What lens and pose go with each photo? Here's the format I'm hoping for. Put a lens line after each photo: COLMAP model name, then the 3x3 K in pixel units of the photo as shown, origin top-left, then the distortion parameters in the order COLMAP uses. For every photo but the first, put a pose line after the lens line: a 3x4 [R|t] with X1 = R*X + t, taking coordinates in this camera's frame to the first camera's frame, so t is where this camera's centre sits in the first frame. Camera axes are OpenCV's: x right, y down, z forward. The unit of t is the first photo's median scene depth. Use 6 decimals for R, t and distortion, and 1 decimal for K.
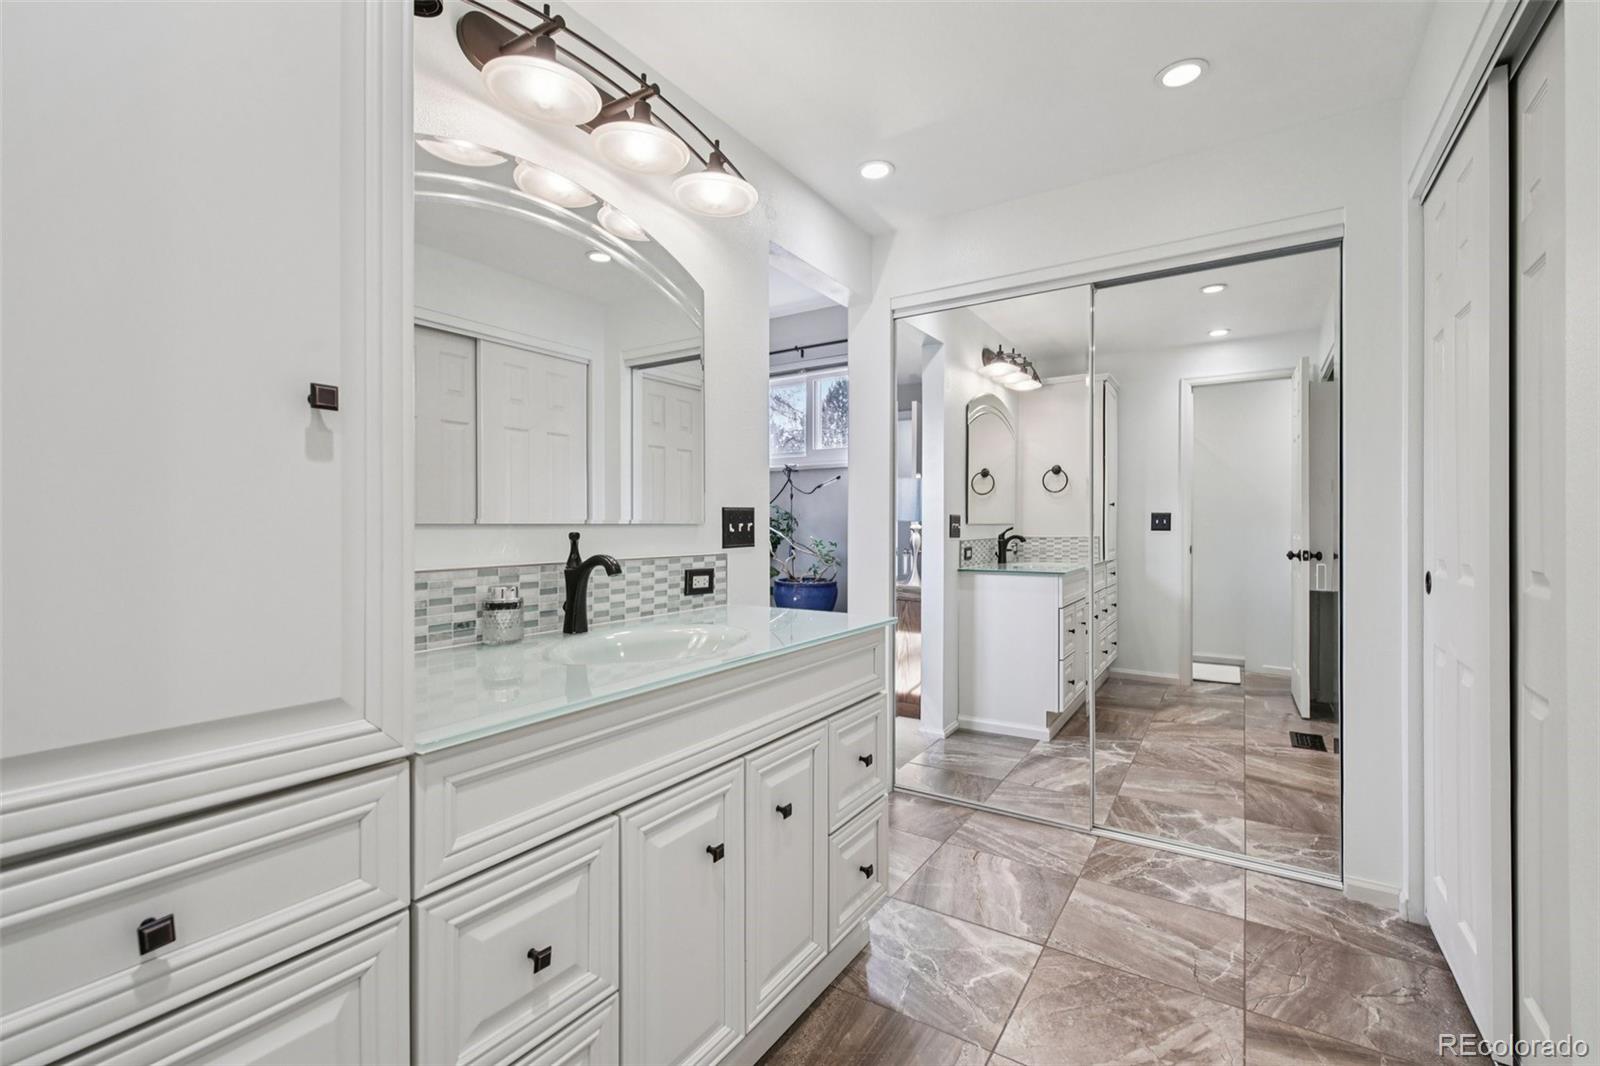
lens RADIAL K [[702.5, 0, 806.8], [0, 702.5, 525.2], [0, 0, 1]] dist [-0.000380, -0.006133]
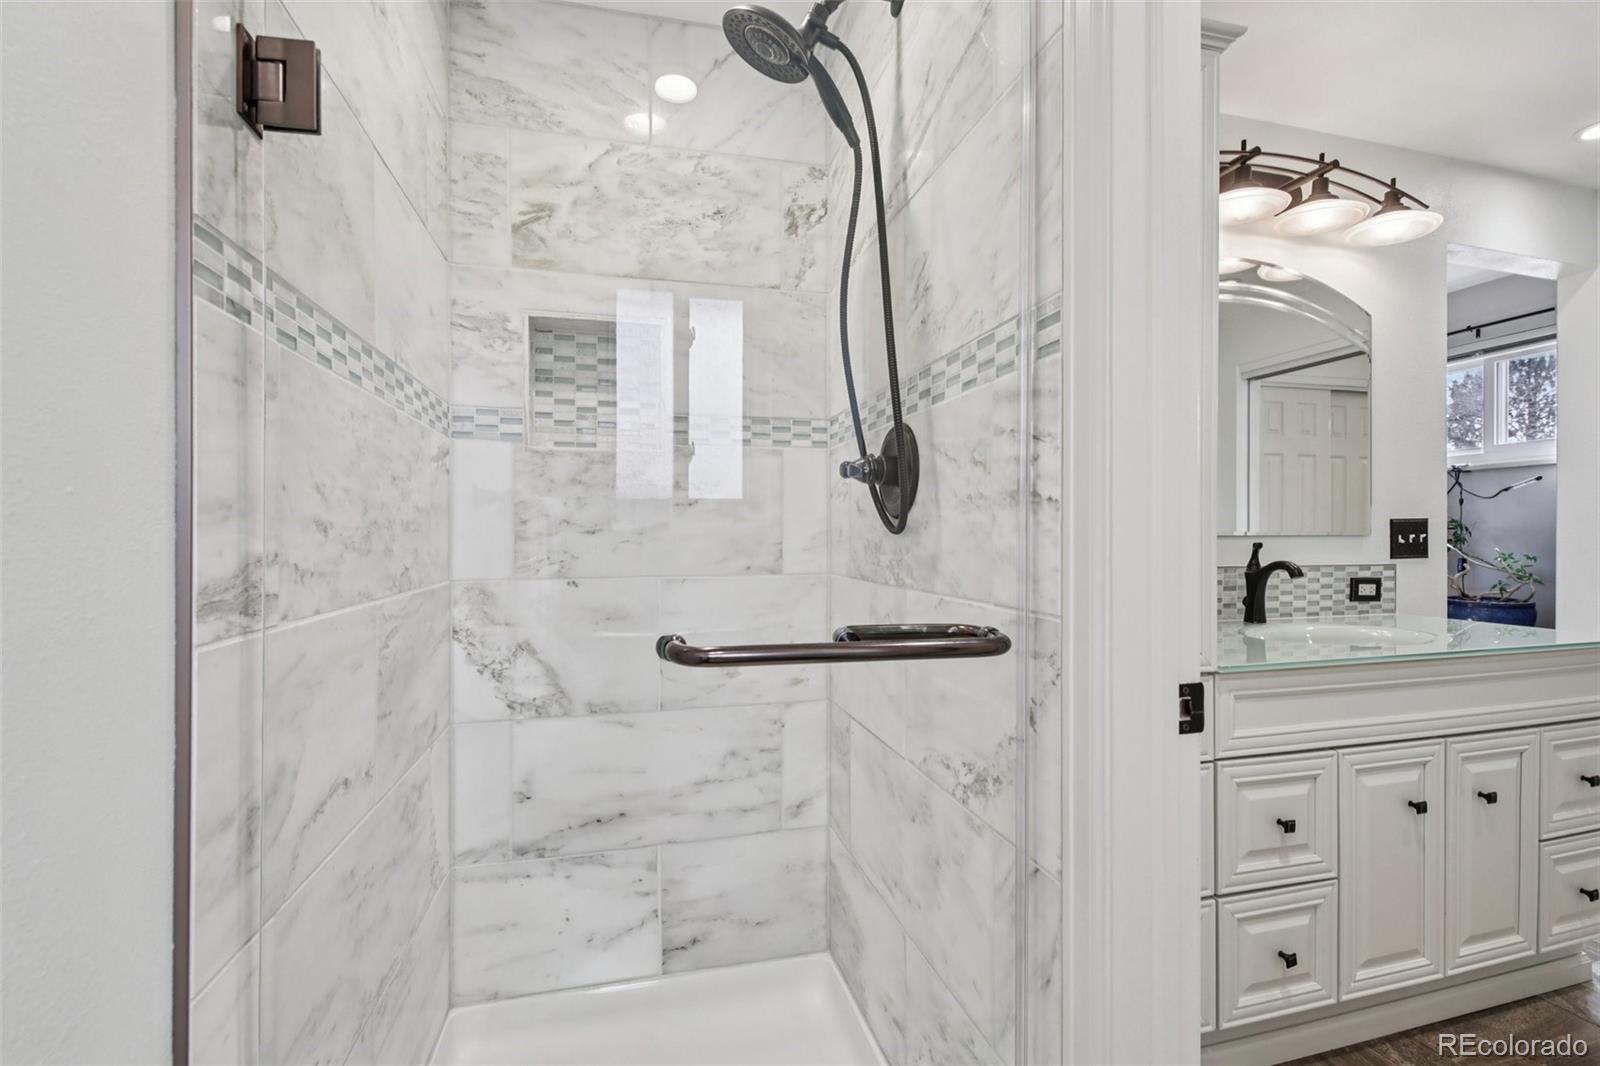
lens RADIAL K [[702.5, 0, 829.0], [0, 702.5, 536.6], [0, 0, 1]] dist [-0.000380, -0.006133]
pose [[0.740697, 0.002129, -0.671835, -0.044397], [0.000548, 0.999993, 0.003773, -0.004219], [0.671838, -0.003163, 0.740691, -0.350765]]
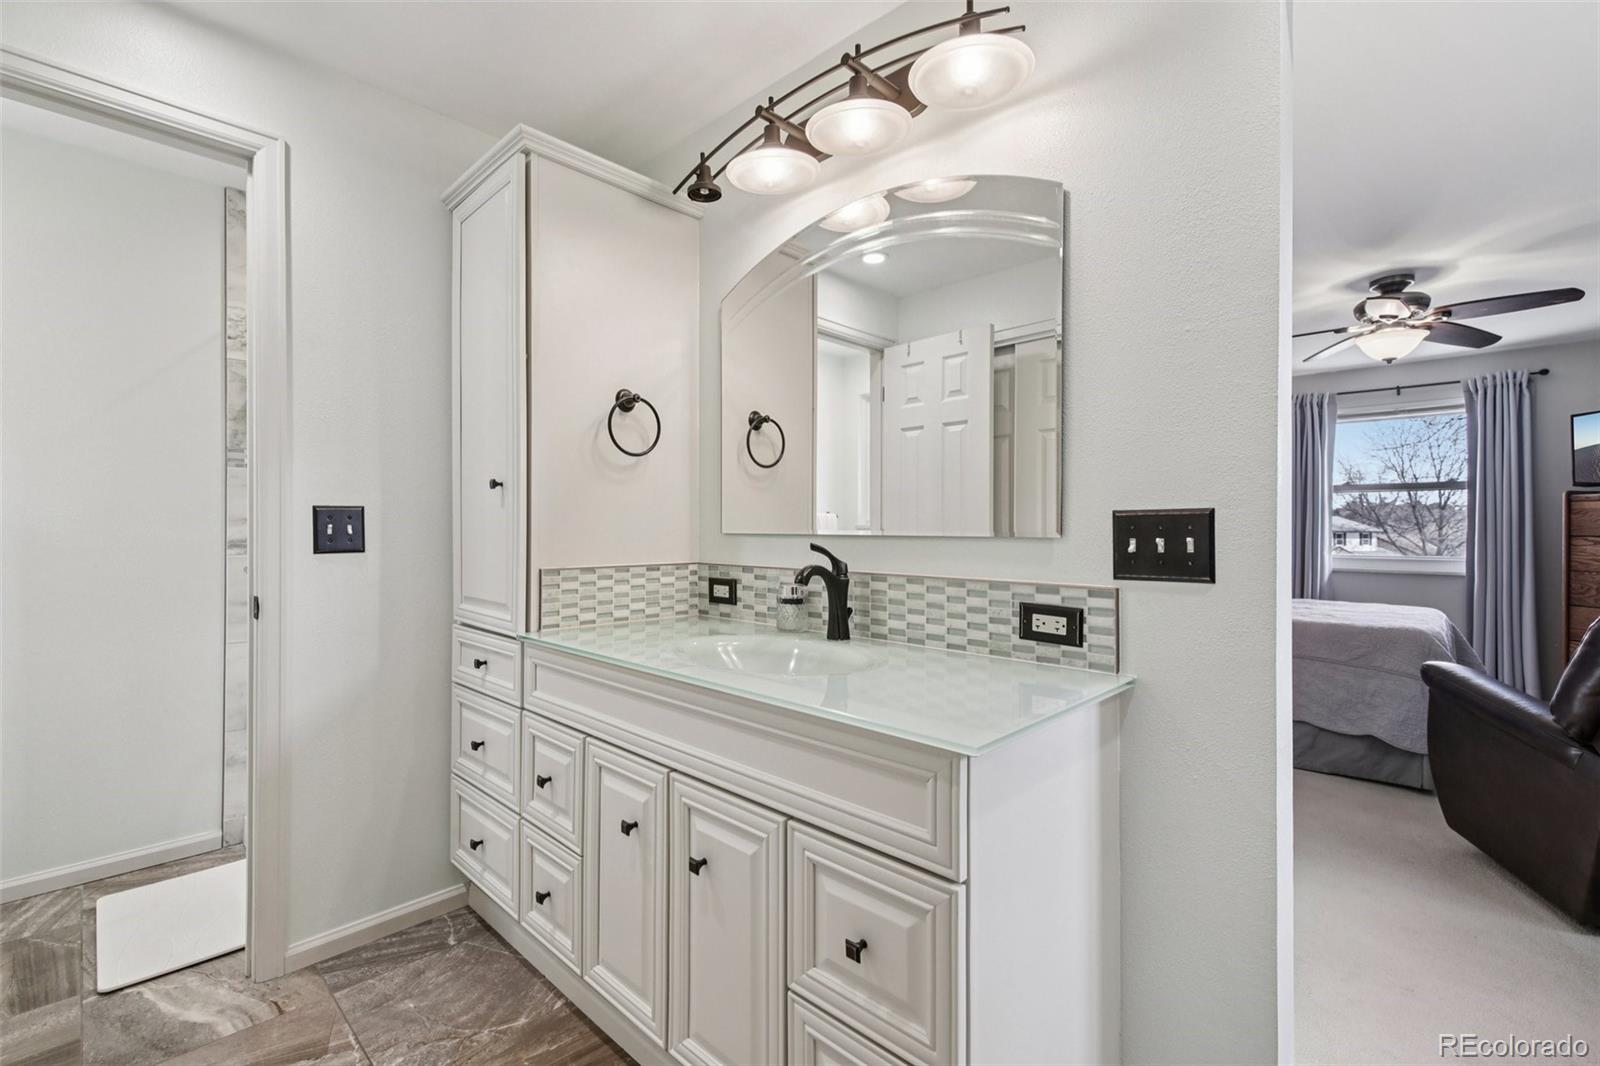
lens RADIAL K [[702.5, 0, 796.1], [0, 702.5, 522.8], [0, 0, 1]] dist [-0.000380, -0.006133]
pose [[-0.181788, -0.013991, -0.983238, 0.584740], [-0.013821, 0.999836, -0.011672, -0.005119], [0.983241, 0.011468, -0.181952, 0.939270]]
